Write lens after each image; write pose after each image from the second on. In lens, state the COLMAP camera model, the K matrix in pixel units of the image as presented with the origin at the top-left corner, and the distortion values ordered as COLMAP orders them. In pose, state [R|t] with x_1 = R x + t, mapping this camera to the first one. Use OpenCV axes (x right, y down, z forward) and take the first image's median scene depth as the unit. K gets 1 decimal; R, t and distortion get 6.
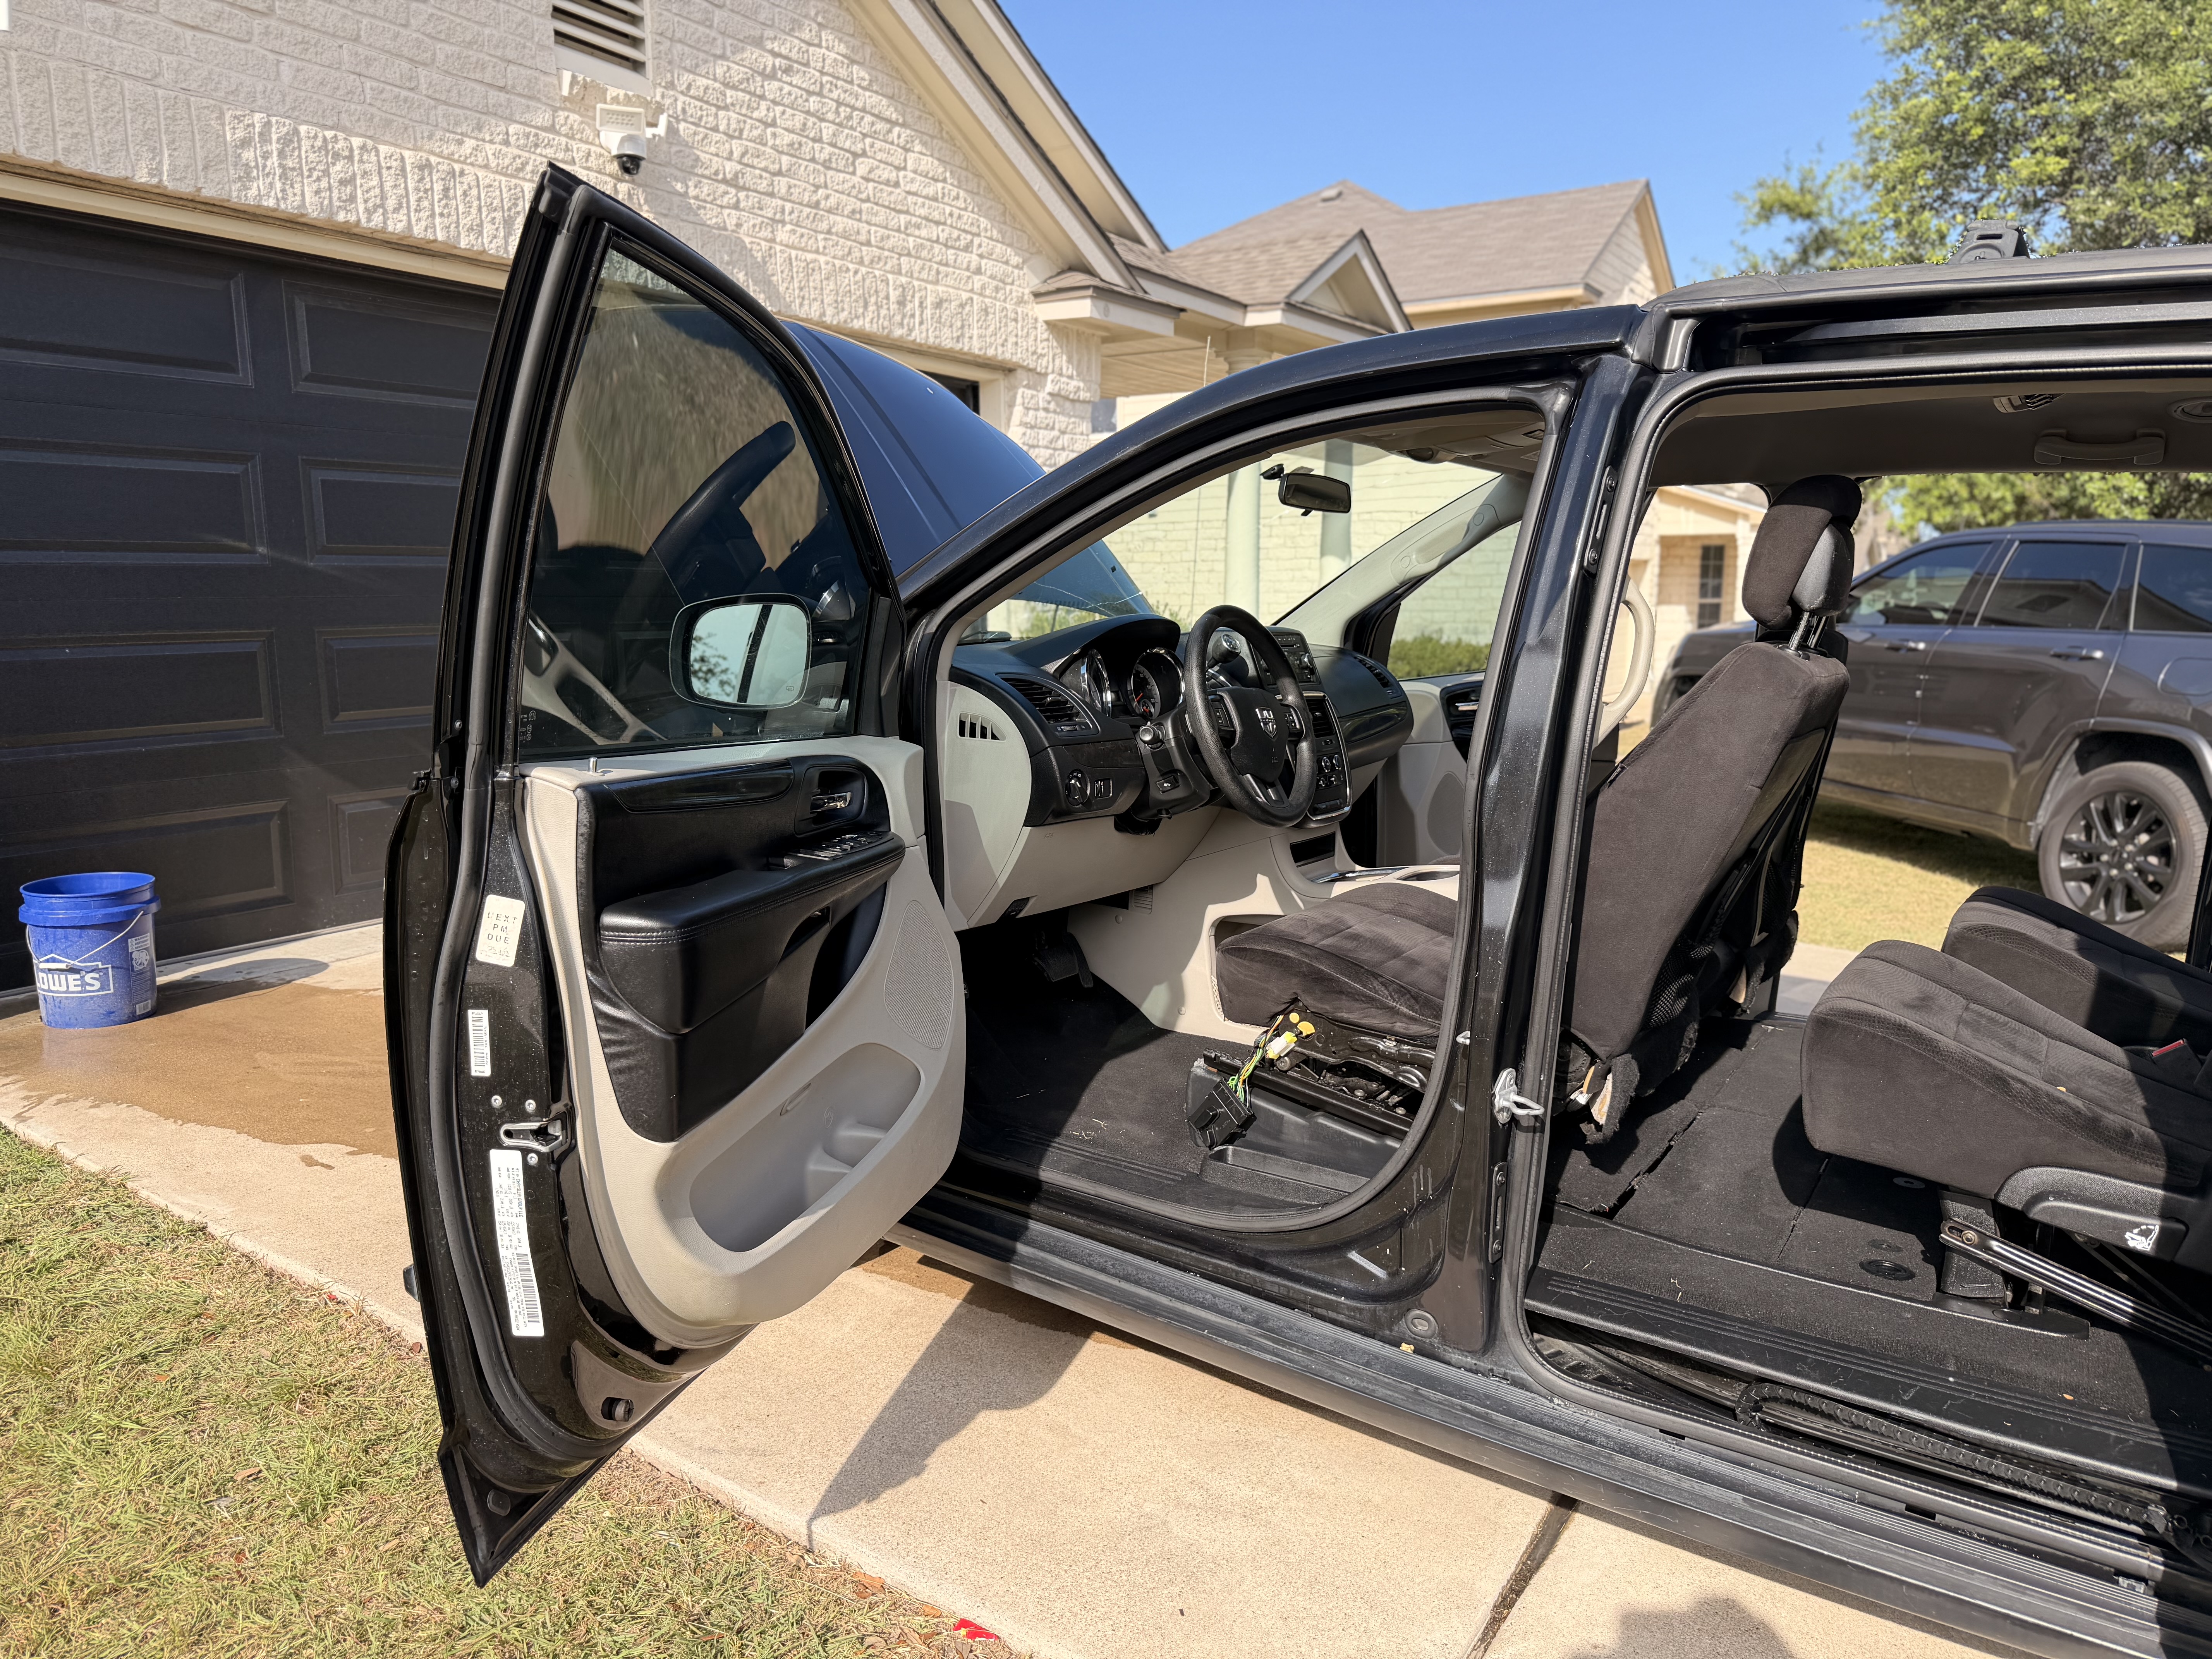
lens RADIAL K [[1619.2, 0, 1103.8], [0, 1619.2, 793.3], [0, 0, 1]] dist [0.041320, -0.058480]
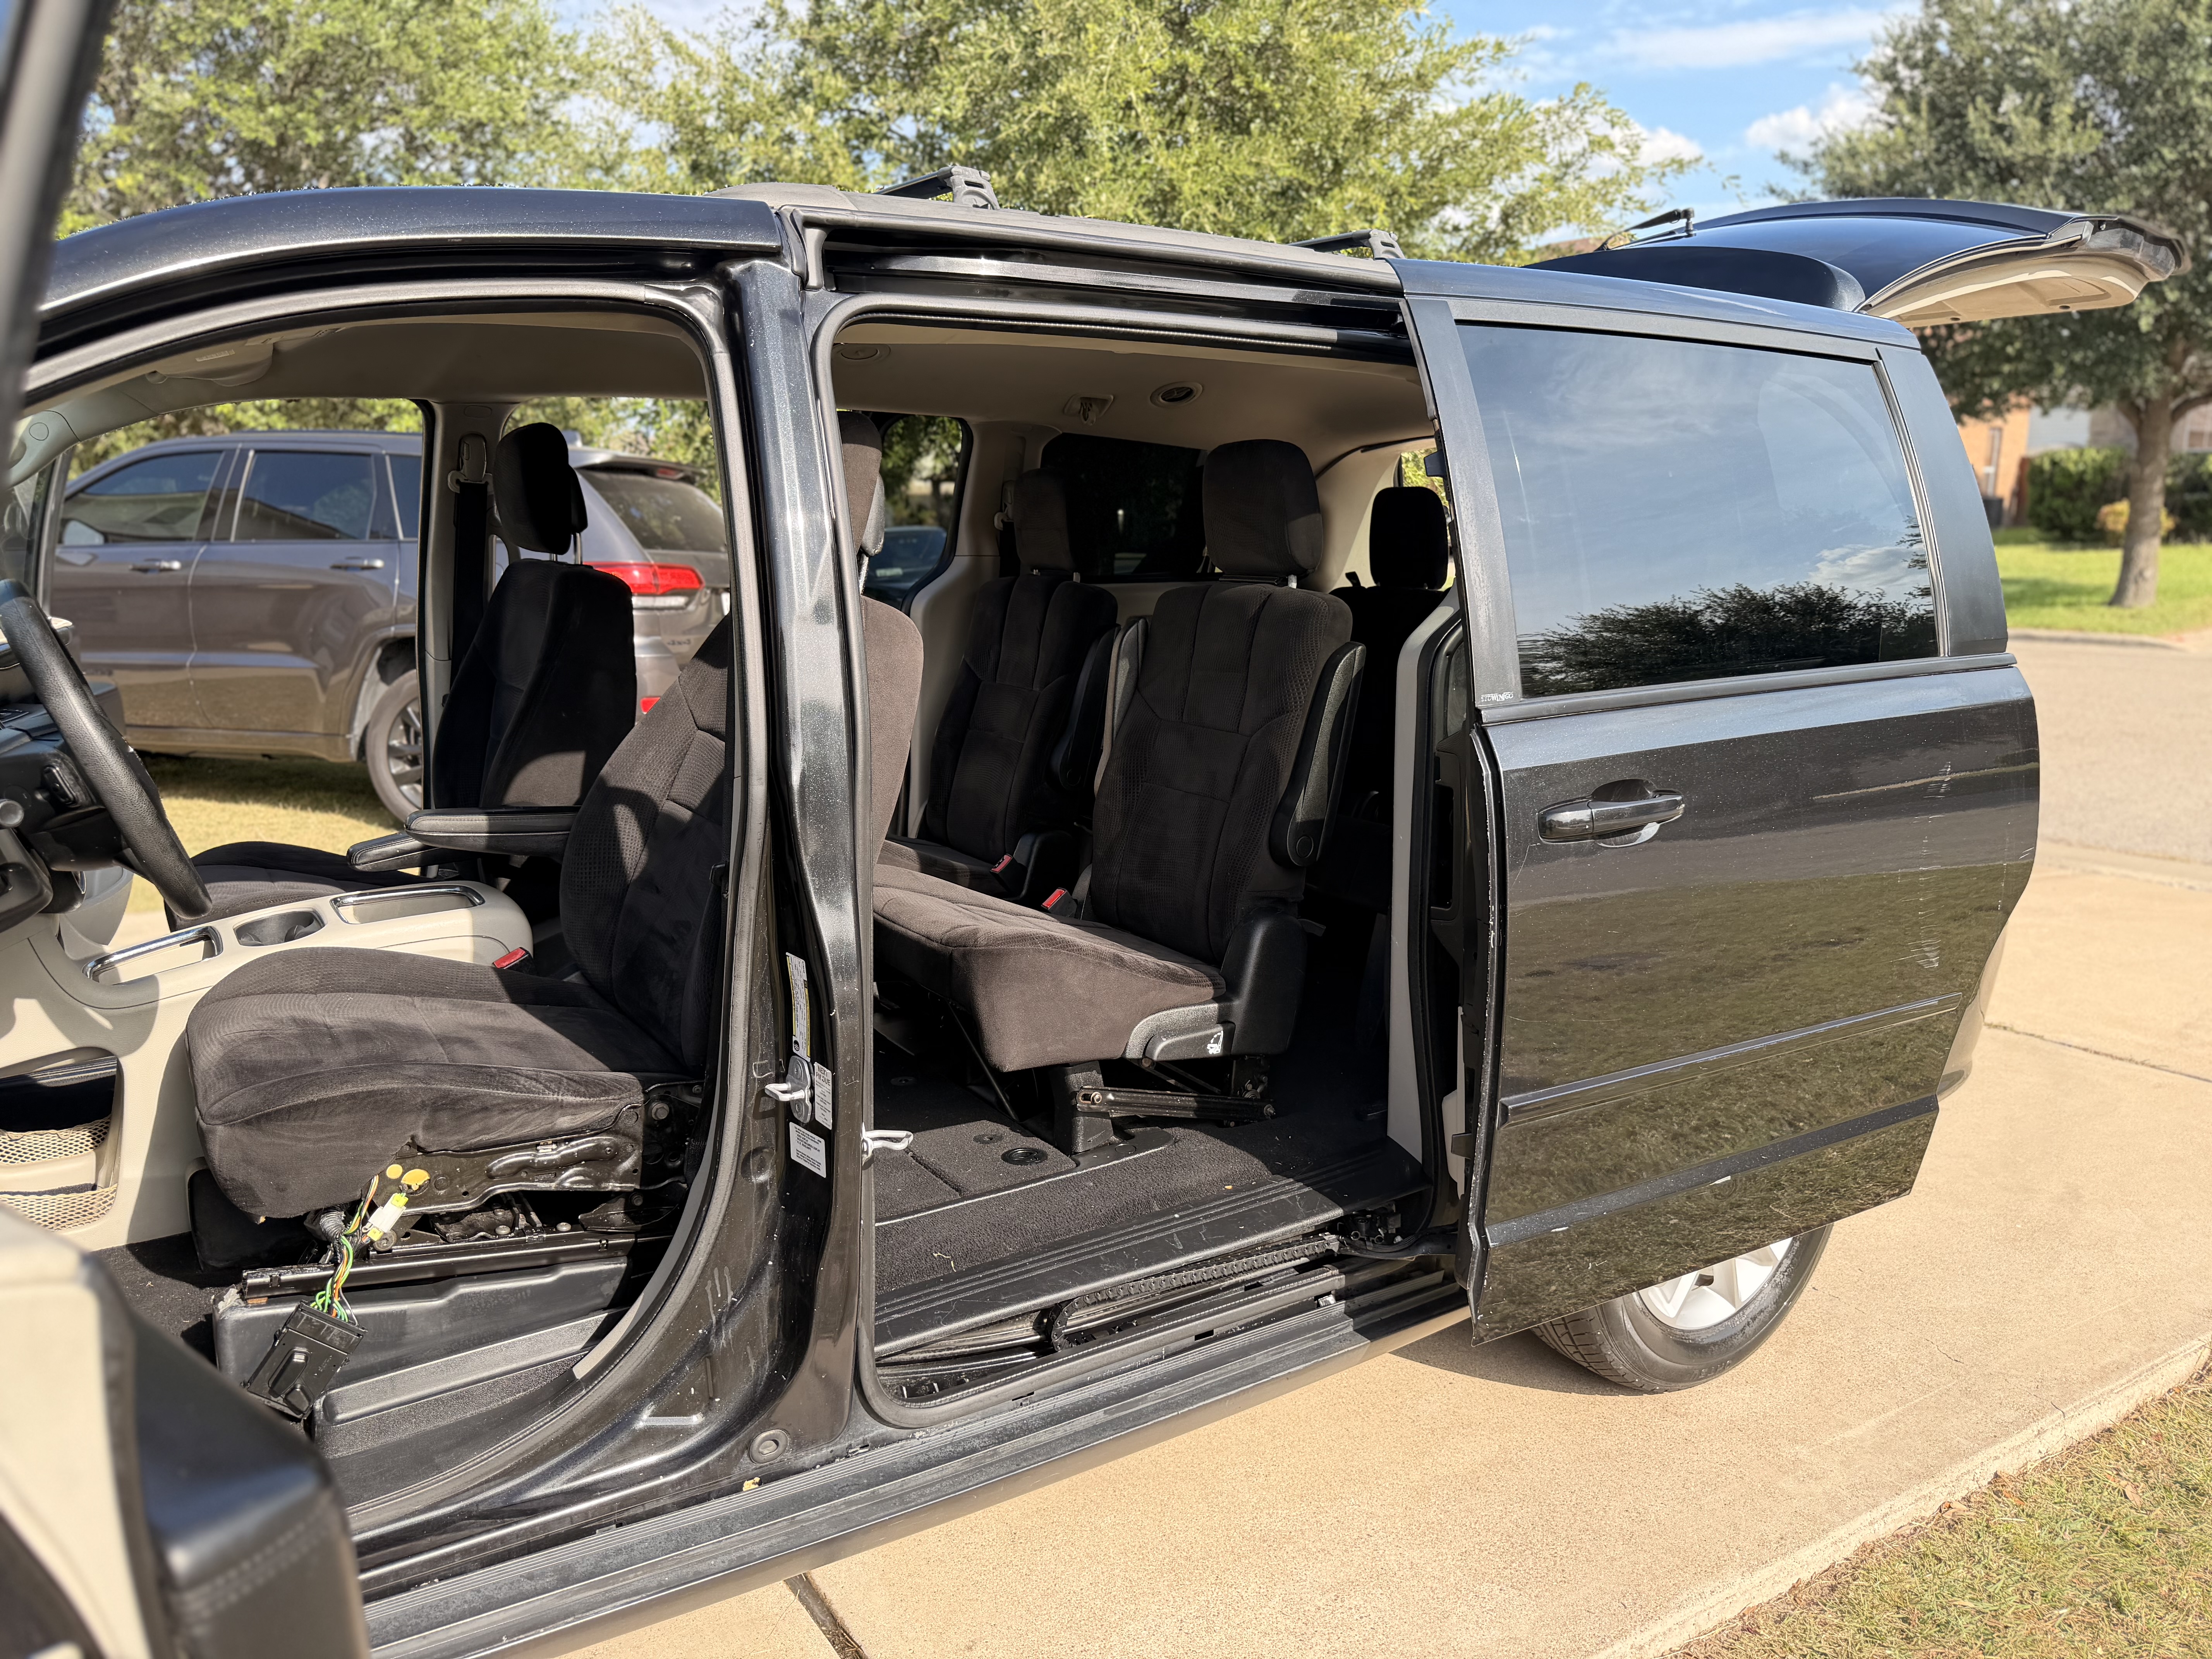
lens RADIAL K [[1592.5, 0, 1109.2], [0, 1592.5, 804.4], [0, 0, 1]] dist [0.024305, -0.038219]
pose [[0.397493, -0.196967, 0.896216, -0.345138], [0.131858, 0.978815, 0.156638, -0.083145], [-0.908082, 0.055911, 0.415044, 0.427150]]
